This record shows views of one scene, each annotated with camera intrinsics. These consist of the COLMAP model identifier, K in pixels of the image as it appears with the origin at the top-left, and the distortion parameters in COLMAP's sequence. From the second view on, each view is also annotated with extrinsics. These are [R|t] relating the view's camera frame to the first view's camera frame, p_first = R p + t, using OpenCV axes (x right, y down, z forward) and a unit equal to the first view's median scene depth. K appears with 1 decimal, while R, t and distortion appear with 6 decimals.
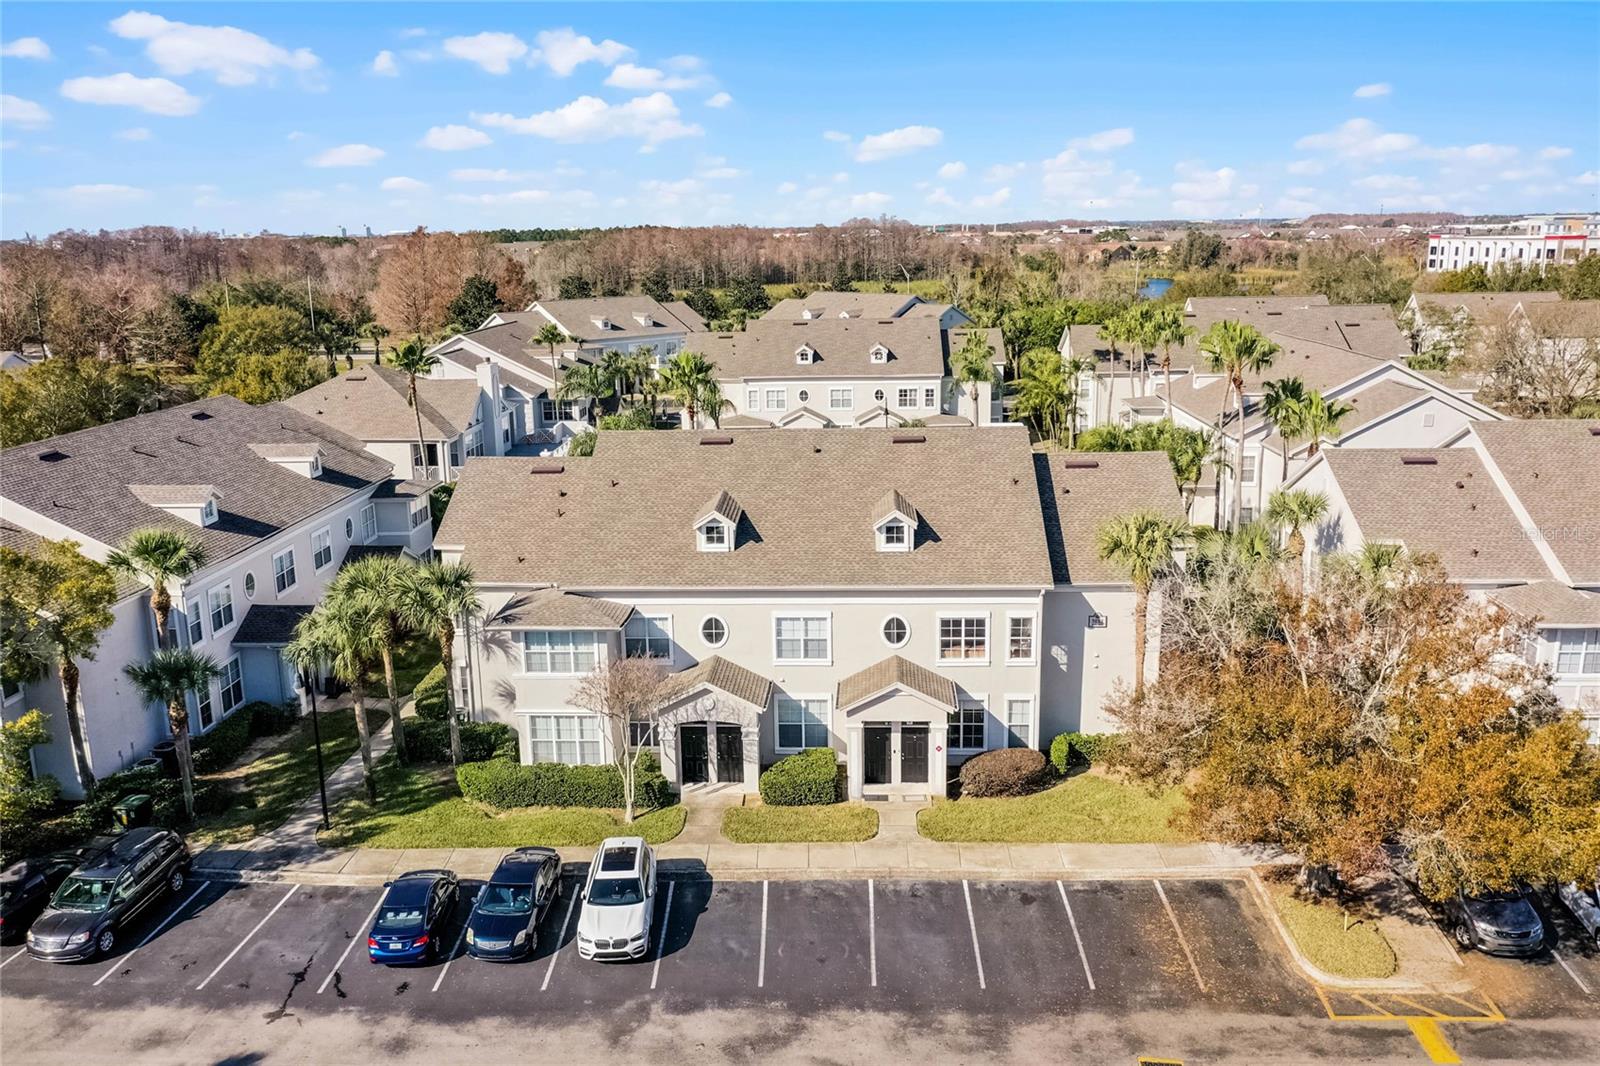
lens RADIAL K [[1261.4, 0, 796.2], [0, 1261.4, 538.4], [0, 0, 1]] dist [0.010747, -0.011547]
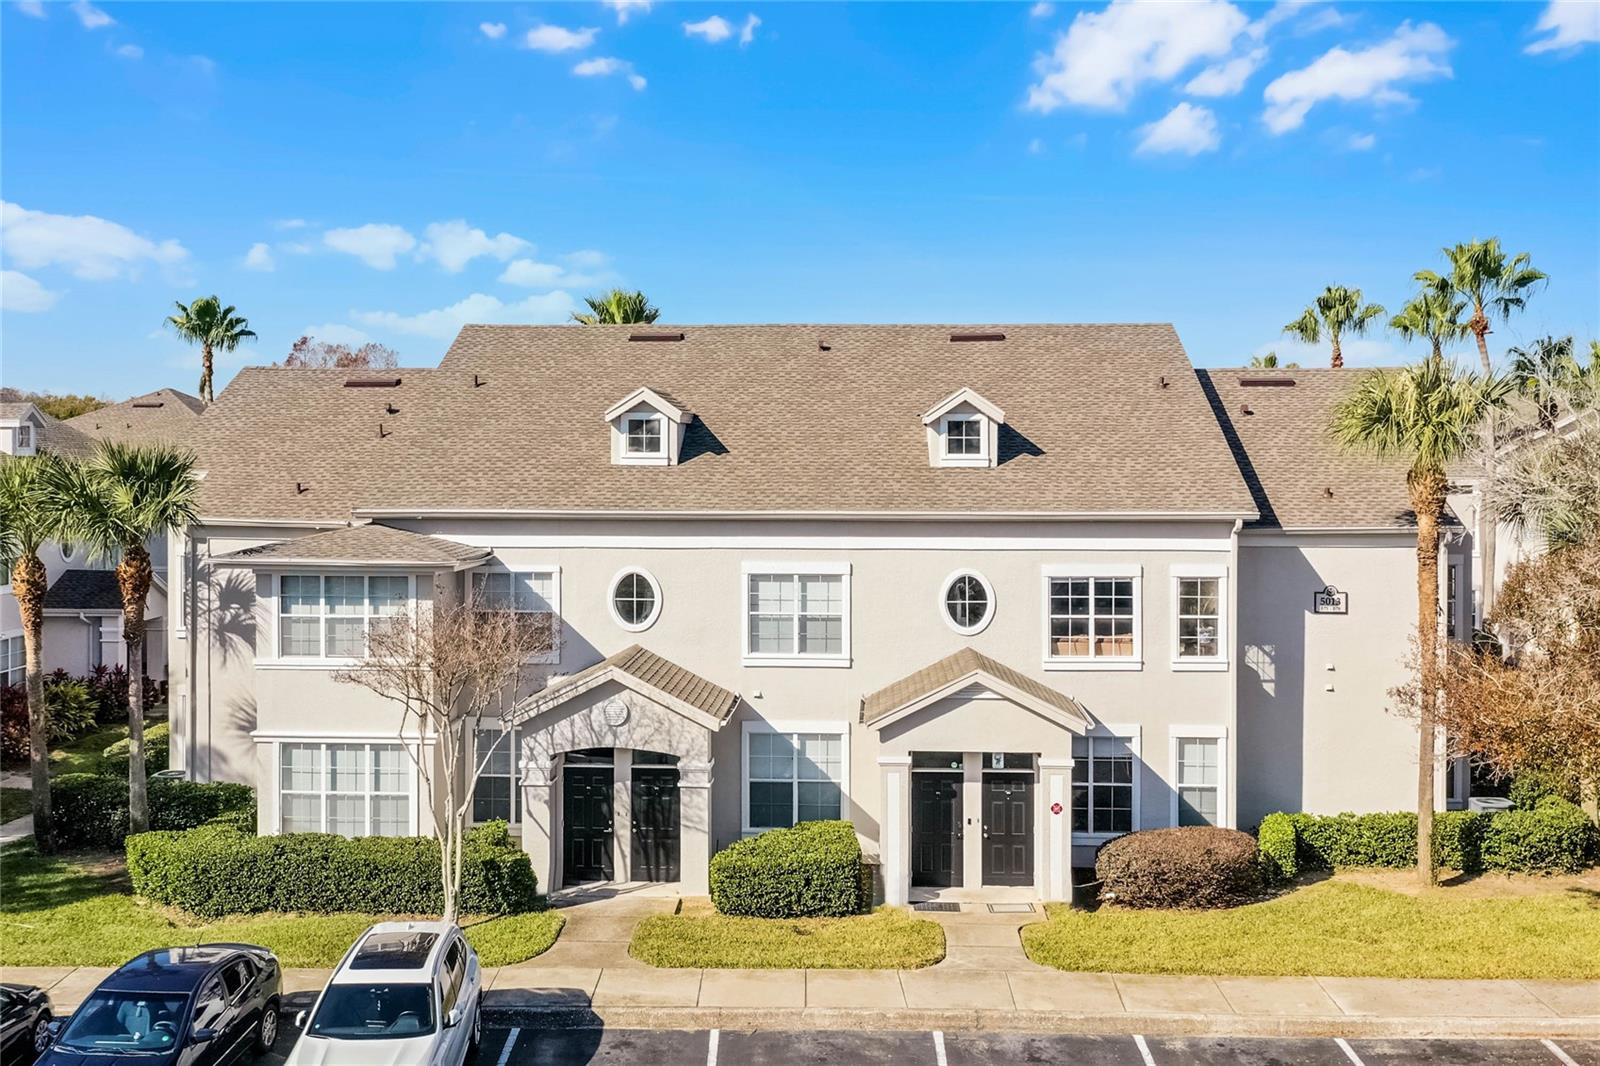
lens RADIAL K [[1492.0, 0, 787.5], [0, 1492.0, 515.9], [0, 0, 1]] dist [0.007207, 0.000000]
pose [[0.999834, 0.017735, 0.004229, -0.002562], [-0.016357, 0.974990, -0.221647, 0.183315], [-0.008054, 0.221541, 0.975118, 0.366323]]
